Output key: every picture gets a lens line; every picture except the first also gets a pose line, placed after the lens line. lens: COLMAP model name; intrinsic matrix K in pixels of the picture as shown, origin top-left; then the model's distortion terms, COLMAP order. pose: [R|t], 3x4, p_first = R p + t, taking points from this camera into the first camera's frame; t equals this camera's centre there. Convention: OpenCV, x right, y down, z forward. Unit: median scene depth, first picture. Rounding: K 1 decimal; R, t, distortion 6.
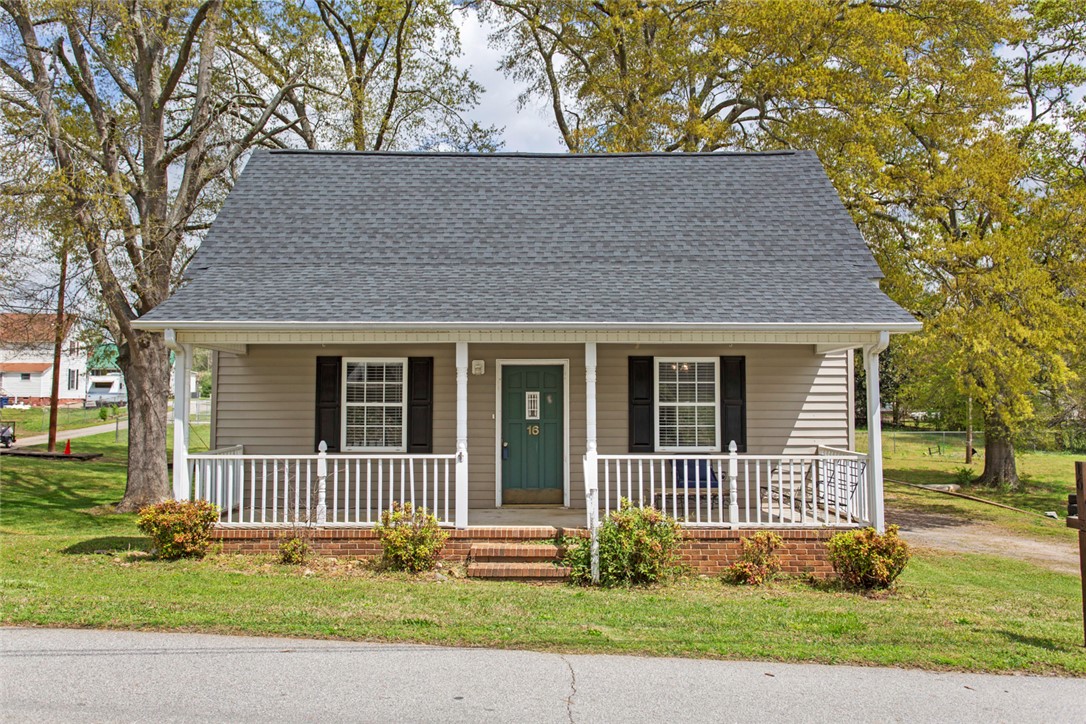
lens RADIAL K [[849.9, 0, 539.8], [0, 849.9, 360.6], [0, 0, 1]] dist [-0.000655, 0.000046]
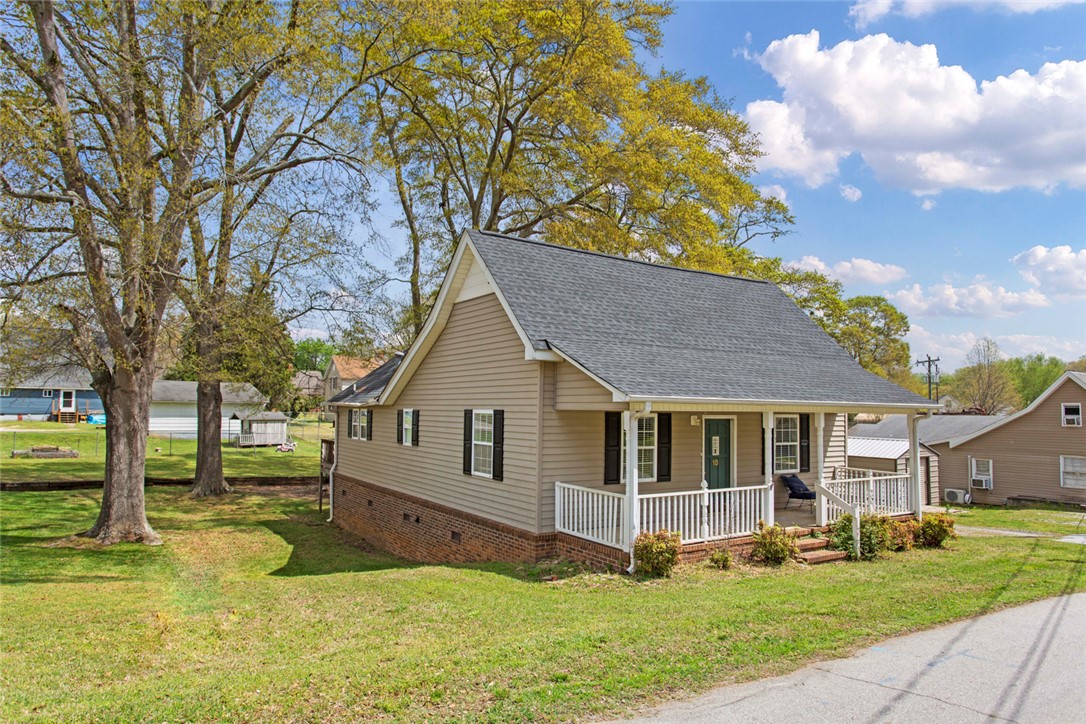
lens RADIAL K [[674.3, 0, 545.3], [0, 674.3, 371.8], [0, 0, 1]] dist [-0.012938, 0.006106]
pose [[0.833946, 0.041236, 0.550303, -0.886466], [-0.043874, 0.999002, -0.008370, -0.052426], [-0.550099, -0.017163, 0.834923, 0.173971]]
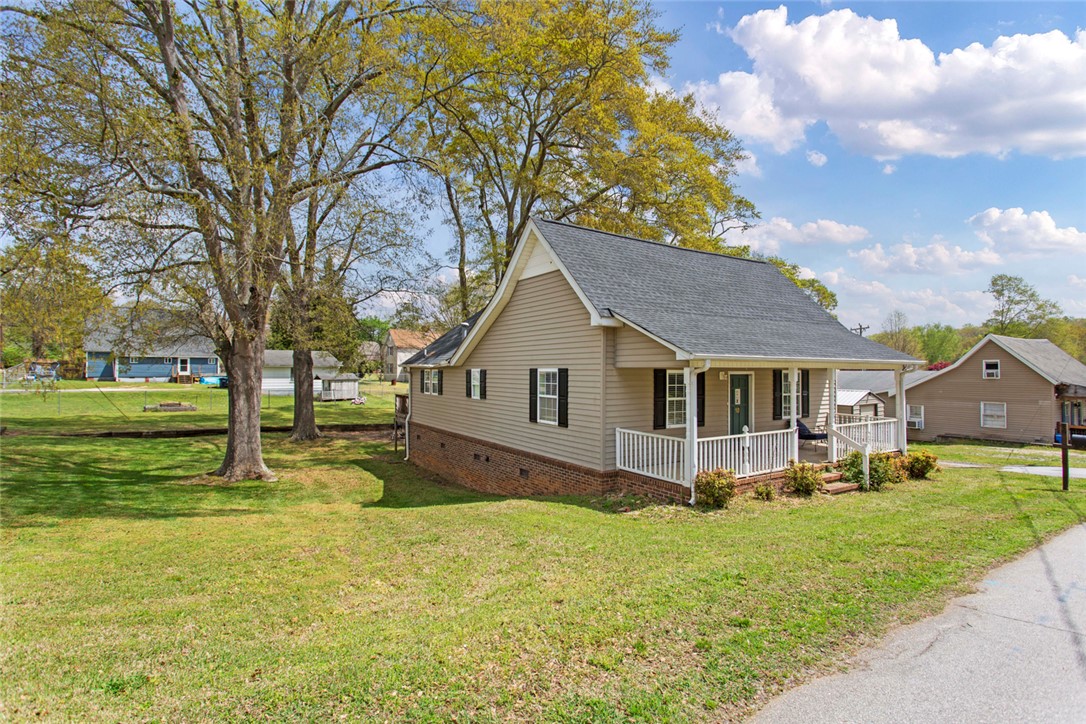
lens RADIAL K [[516.9, 0, 543.2], [0, 516.9, 362.4], [0, 0, 1]] dist [-0.004745, 0.004759]
pose [[0.835651, 0.010257, 0.549164, -0.926901], [-0.033894, 0.998883, 0.032919, -0.040339], [-0.548213, -0.046122, 0.835066, 0.304769]]
